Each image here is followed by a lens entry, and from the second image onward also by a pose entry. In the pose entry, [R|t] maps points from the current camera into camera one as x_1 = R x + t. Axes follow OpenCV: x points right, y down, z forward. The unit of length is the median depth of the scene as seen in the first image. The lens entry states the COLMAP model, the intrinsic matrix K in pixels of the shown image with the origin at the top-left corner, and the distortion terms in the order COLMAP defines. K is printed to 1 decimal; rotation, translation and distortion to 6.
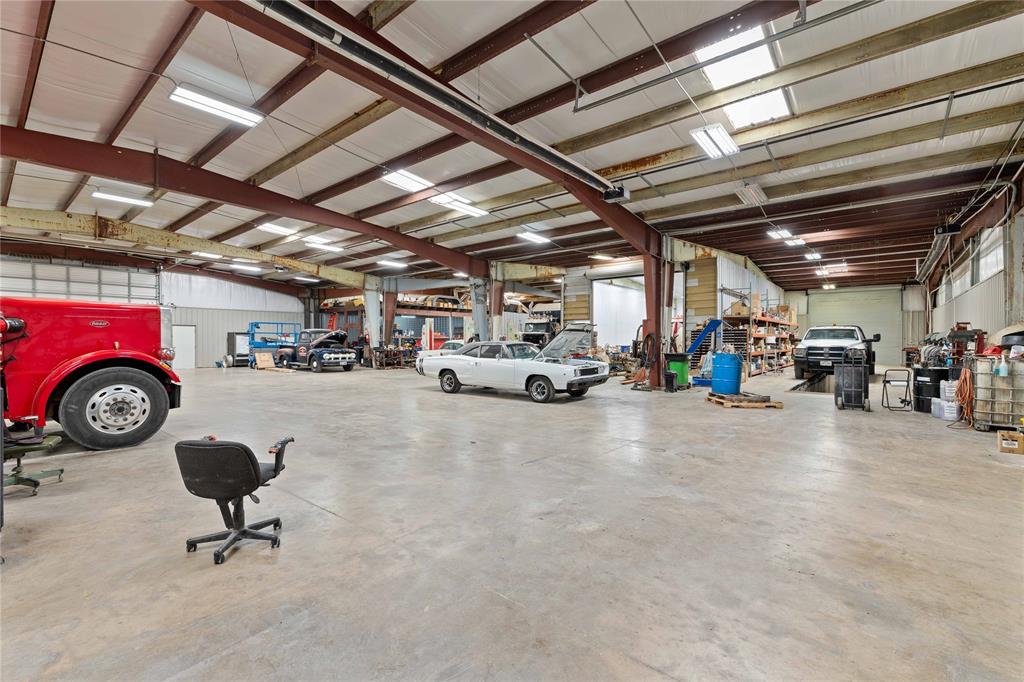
lens RADIAL K [[445.2, 0, 512.0], [0, 445.2, 341.0], [0, 0, 1]] dist [-0.000573, 0.000141]
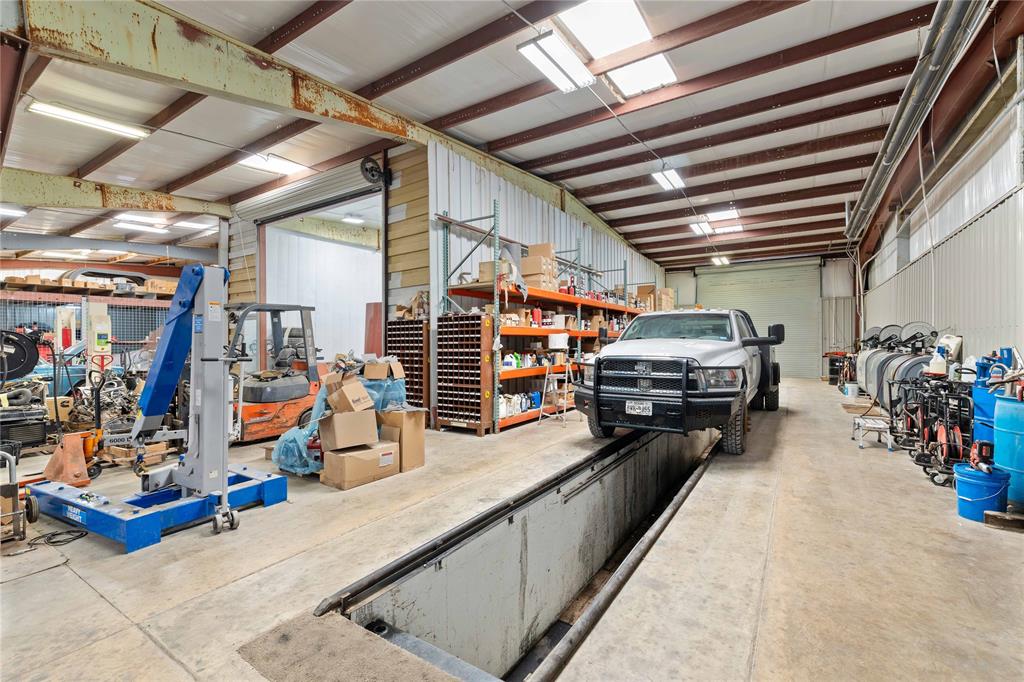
lens RADIAL K [[445.2, 0, 512.0], [0, 445.2, 341.0], [0, 0, 1]] dist [-0.000573, 0.000141]
pose [[0.992555, -0.006019, 0.121650, 0.331354], [0.006966, 0.999949, -0.007359, 0.000106], [-0.121600, 0.008151, 0.992546, 0.391211]]
